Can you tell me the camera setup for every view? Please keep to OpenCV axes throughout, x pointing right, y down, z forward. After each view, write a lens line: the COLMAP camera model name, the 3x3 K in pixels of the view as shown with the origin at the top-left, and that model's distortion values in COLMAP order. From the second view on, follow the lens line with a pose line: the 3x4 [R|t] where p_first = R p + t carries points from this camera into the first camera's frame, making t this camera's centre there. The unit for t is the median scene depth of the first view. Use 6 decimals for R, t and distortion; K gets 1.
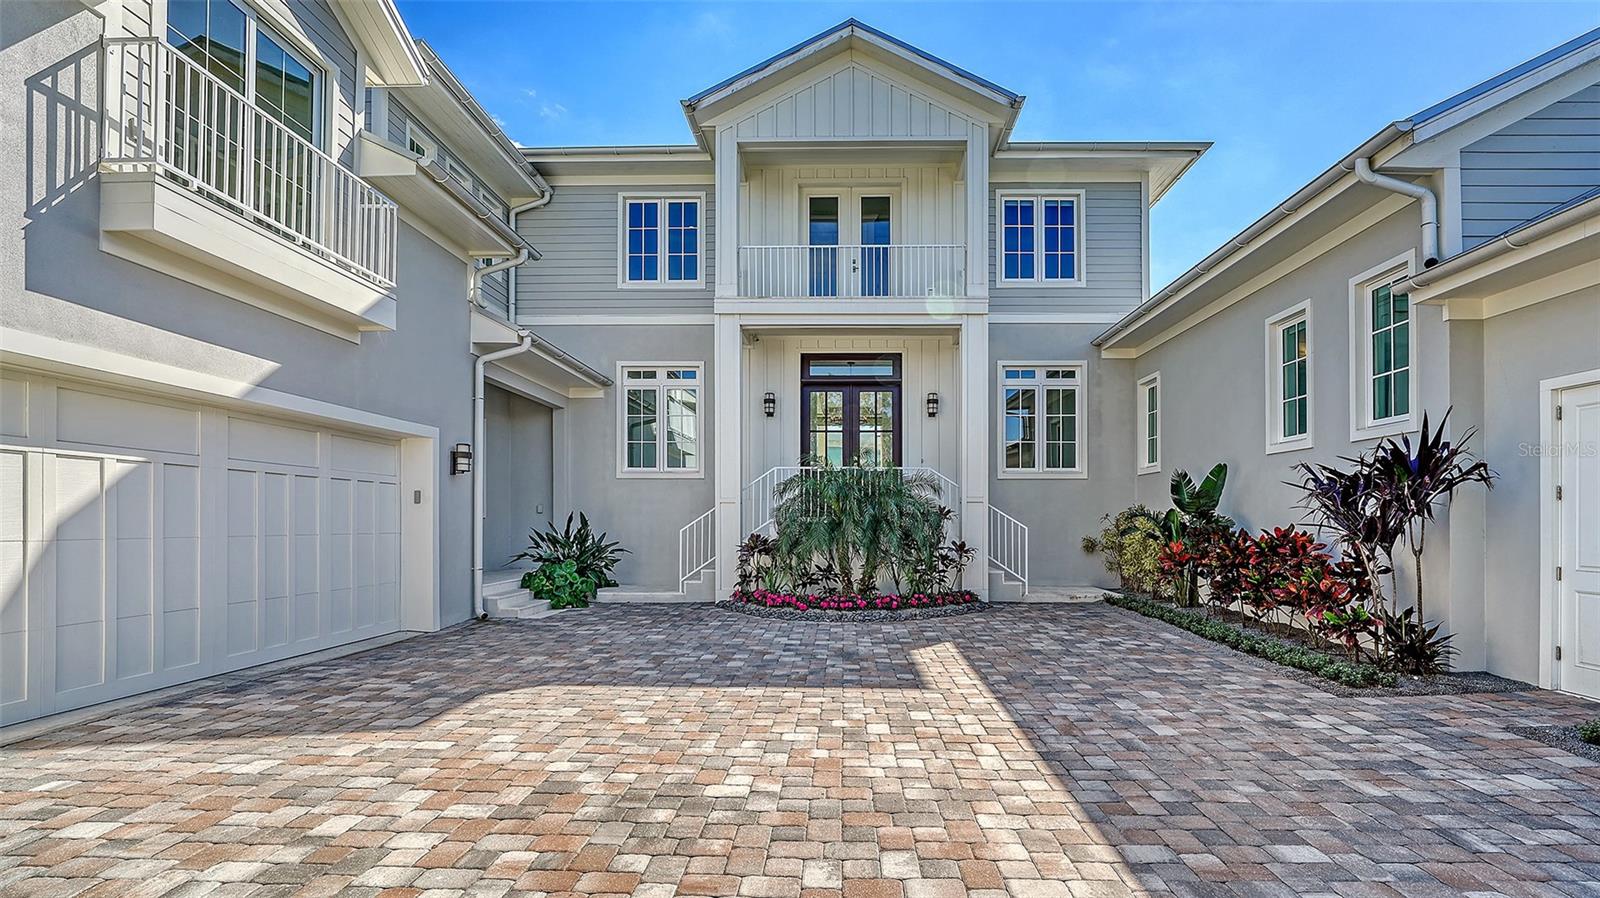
lens RADIAL K [[742.6, 0, 825.6], [0, 742.6, 524.9], [0, 0, 1]] dist [-0.024925, 0.002535]
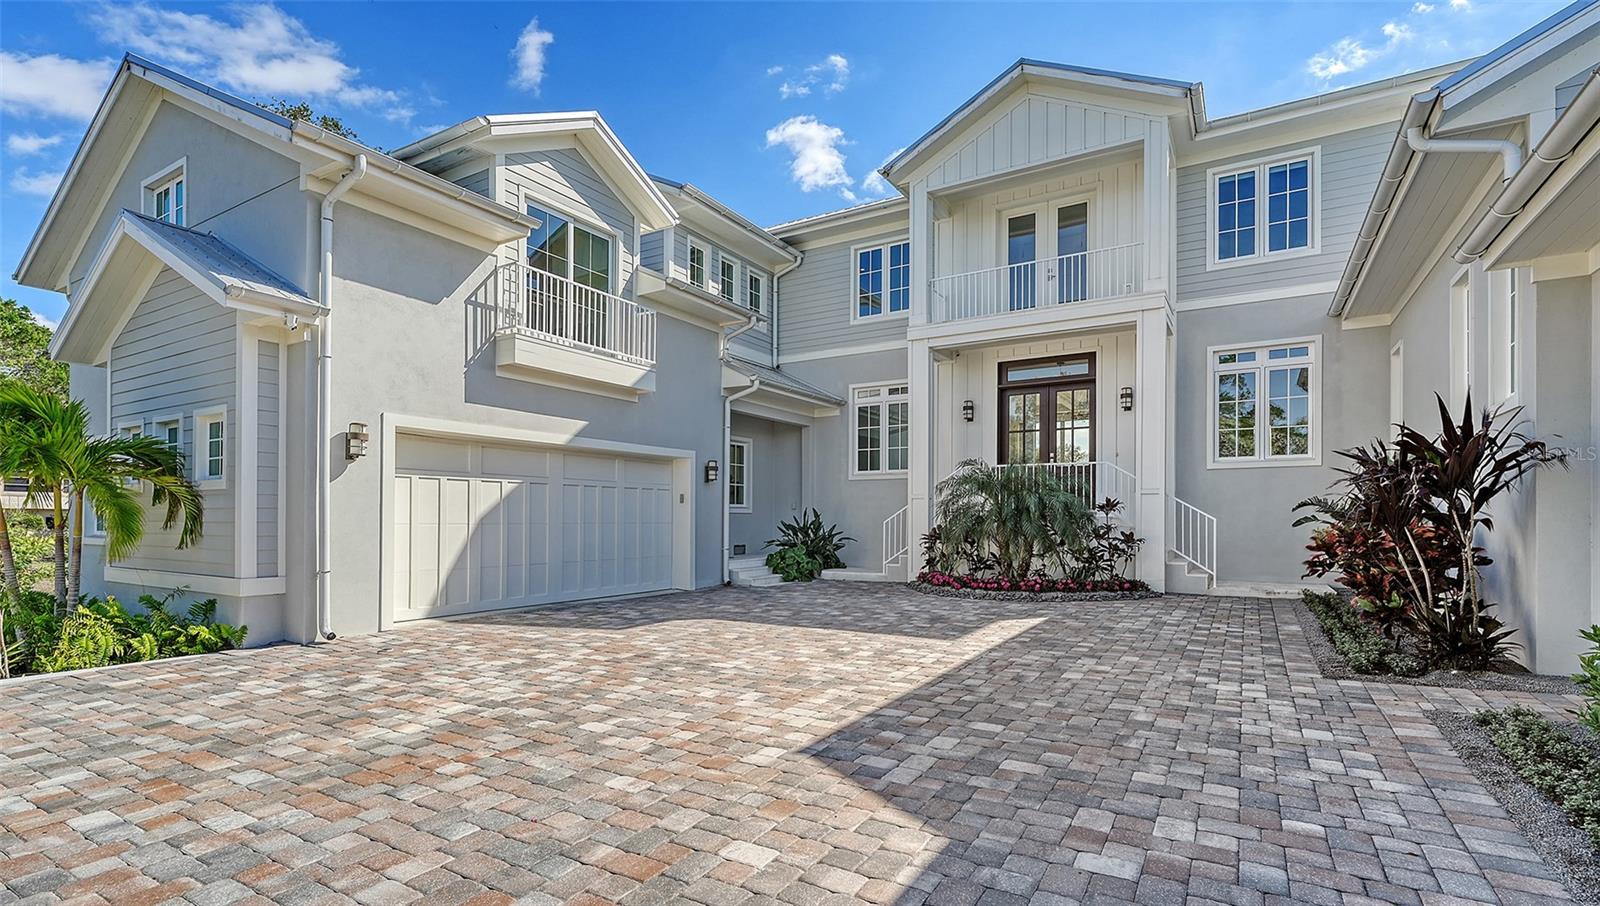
lens RADIAL K [[742.0, 0, 769.0], [0, 742.0, 512.5], [0, 0, 1]] dist [-0.005217, -0.001759]
pose [[0.857018, -0.008276, -0.515219, 0.292425], [0.001573, 0.999908, -0.013445, 0.008436], [0.515283, 0.010712, 0.856953, -0.148623]]
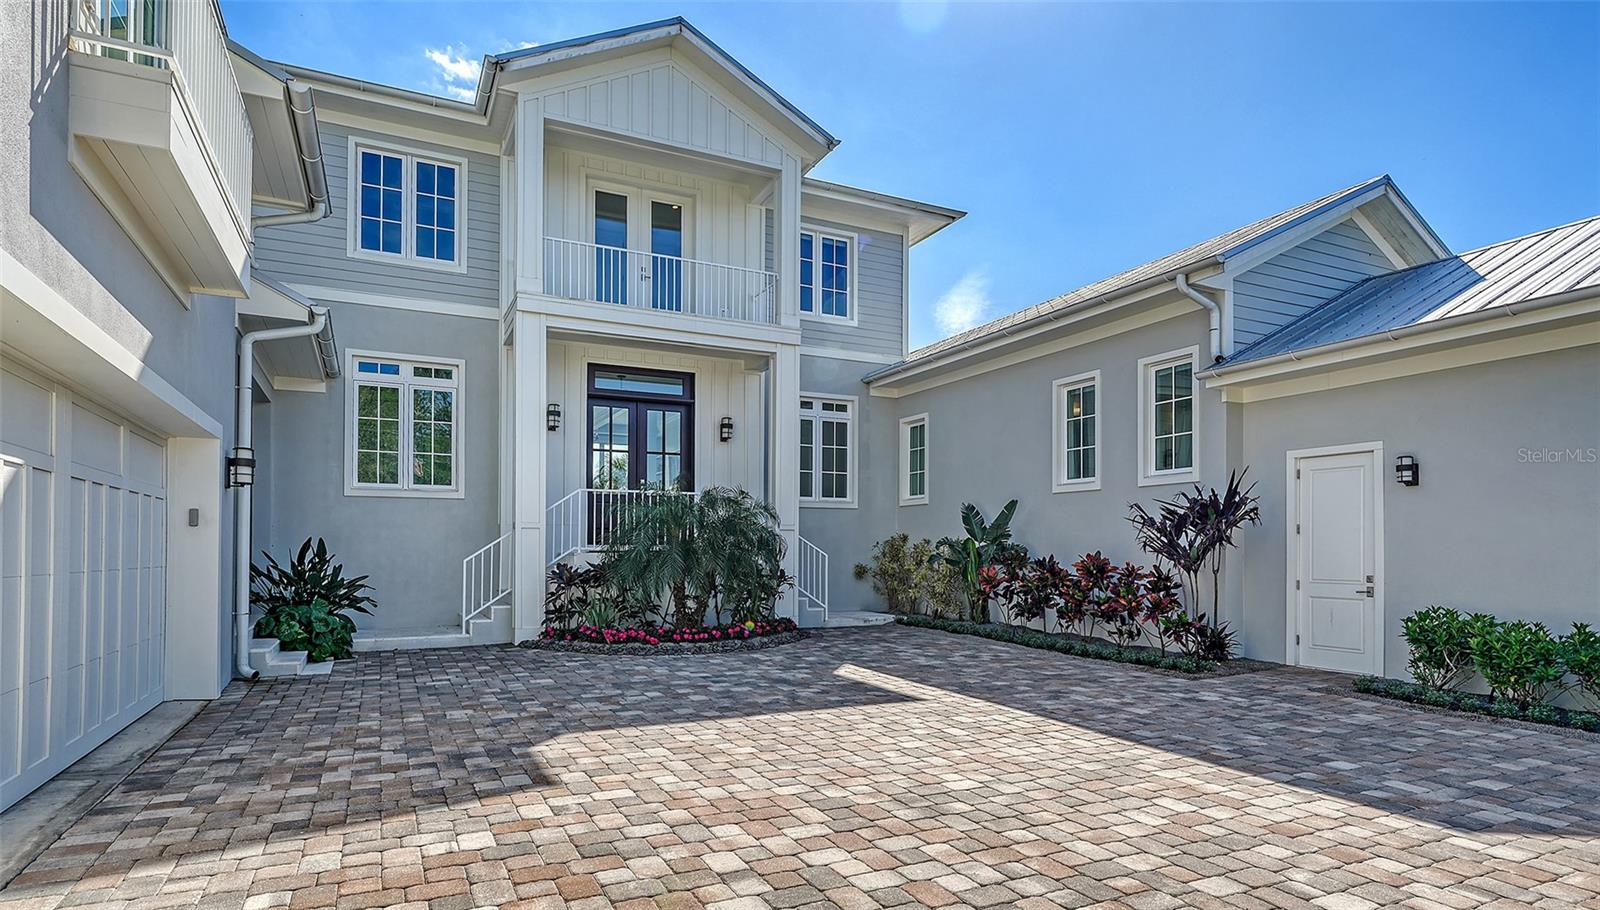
lens RADIAL K [[827.7, 0, 792.0], [0, 827.7, 544.3], [0, 0, 1]] dist [0.001835, -0.004353]
pose [[0.891584, 0.001136, 0.452855, -0.323179], [0.003640, 0.999947, -0.009674, -0.000374], [-0.452842, 0.010274, 0.891532, -0.008377]]
